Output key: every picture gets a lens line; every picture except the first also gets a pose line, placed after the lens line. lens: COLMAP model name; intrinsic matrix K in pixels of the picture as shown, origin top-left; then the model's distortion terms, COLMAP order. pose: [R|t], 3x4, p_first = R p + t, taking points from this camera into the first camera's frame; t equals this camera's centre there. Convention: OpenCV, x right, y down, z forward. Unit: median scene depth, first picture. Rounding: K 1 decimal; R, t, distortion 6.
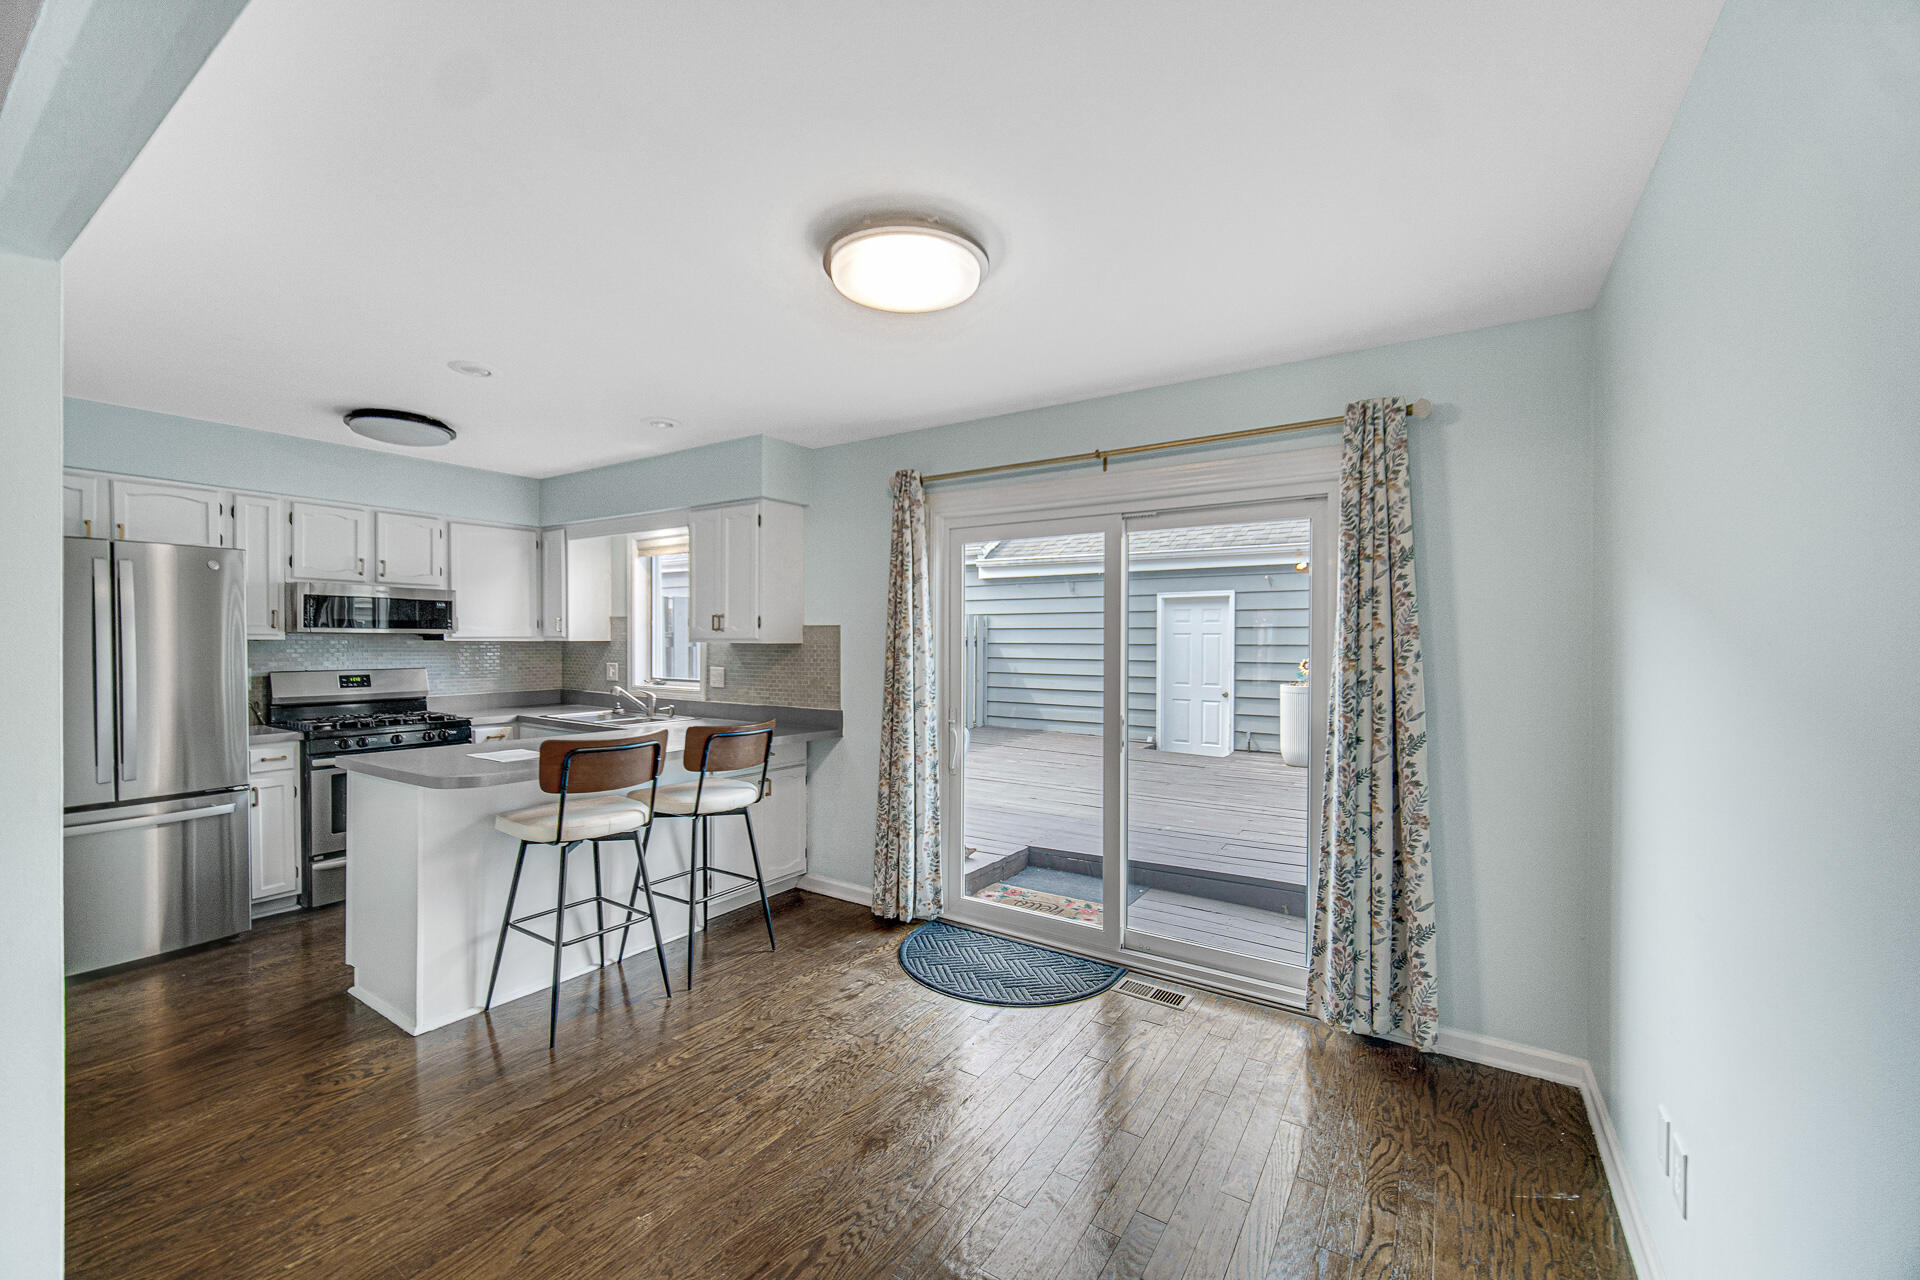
lens RADIAL K [[766.1, 0, 945.7], [0, 766.1, 648.0], [0, 0, 1]] dist [-0.002365, -0.000371]
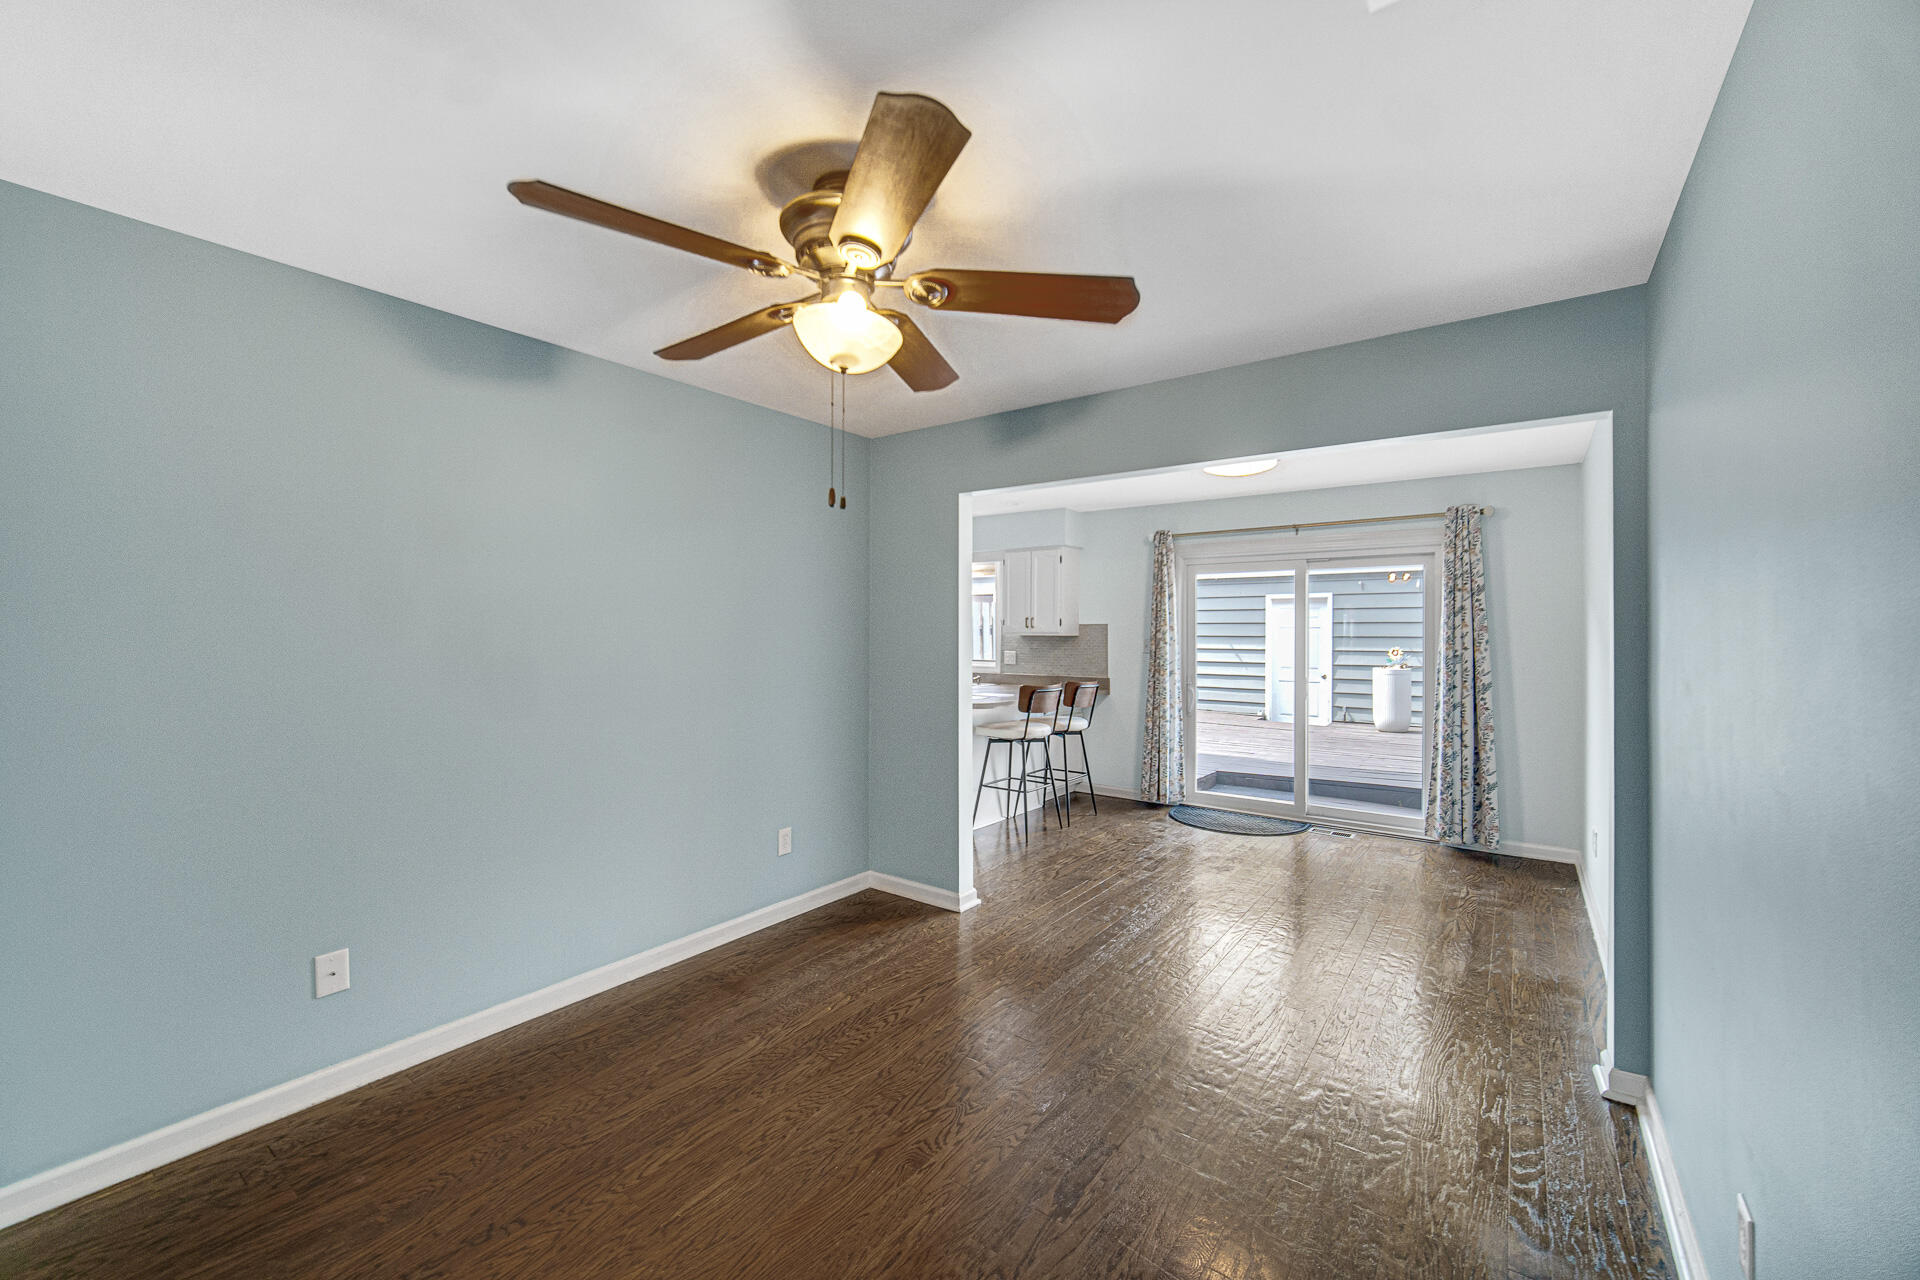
lens RADIAL K [[763.8, 0, 949.2], [0, 763.8, 635.4], [0, 0, 1]] dist [-0.001214, -0.000217]
pose [[0.998256, 0.000021, -0.059034, -0.443423], [-0.000430, 0.999976, -0.006914, 0.005753], [0.059033, 0.006927, 0.998232, -0.712108]]
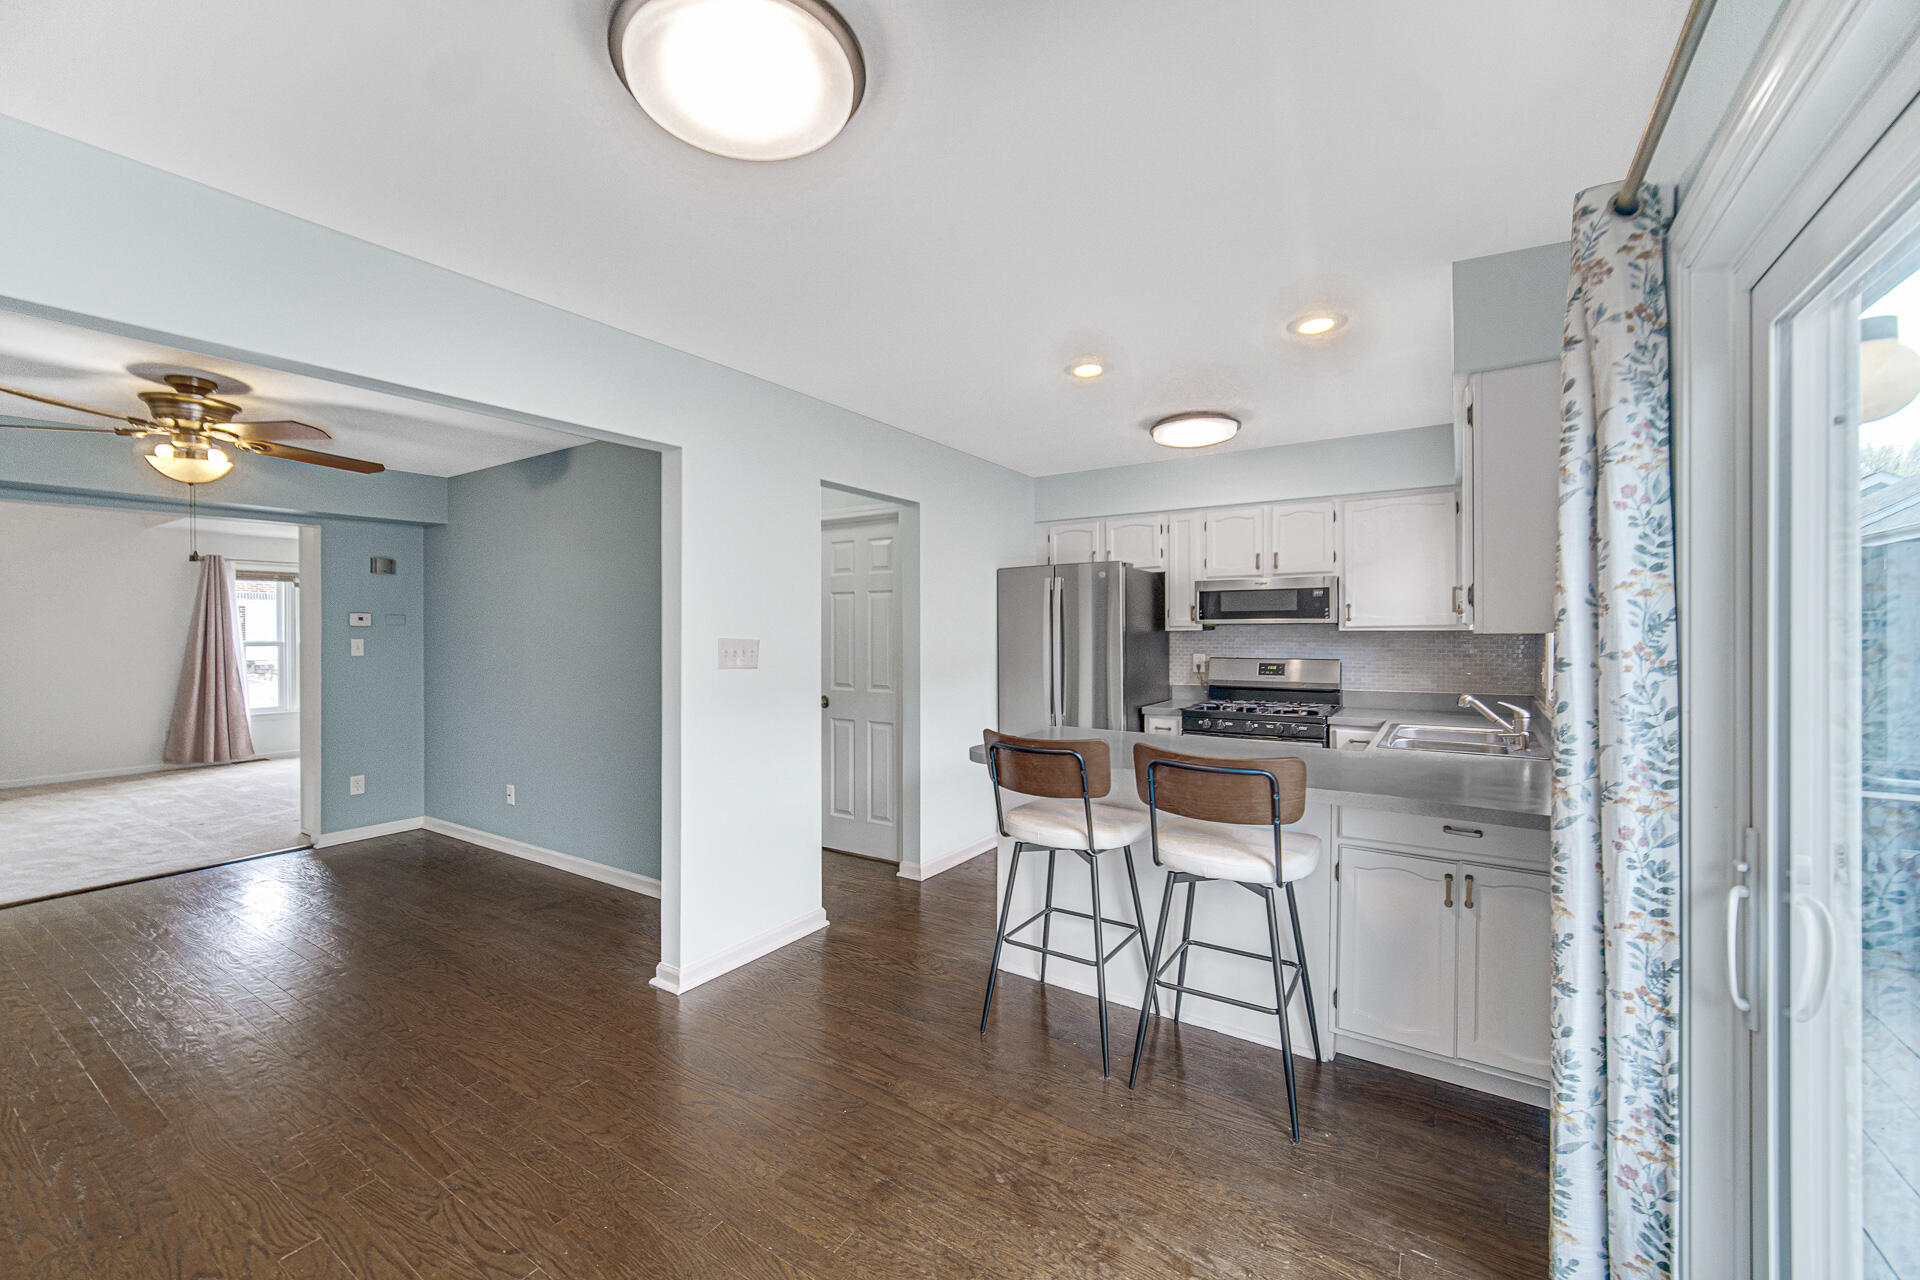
lens RADIAL K [[763.8, 0, 949.2], [0, 763.8, 635.4], [0, 0, 1]] dist [-0.001214, -0.000217]
pose [[-0.006365, 0.001348, -0.999979, 0.374529], [-0.003474, 0.999993, 0.001370, -0.004116], [0.999974, 0.003483, -0.006360, 0.723722]]
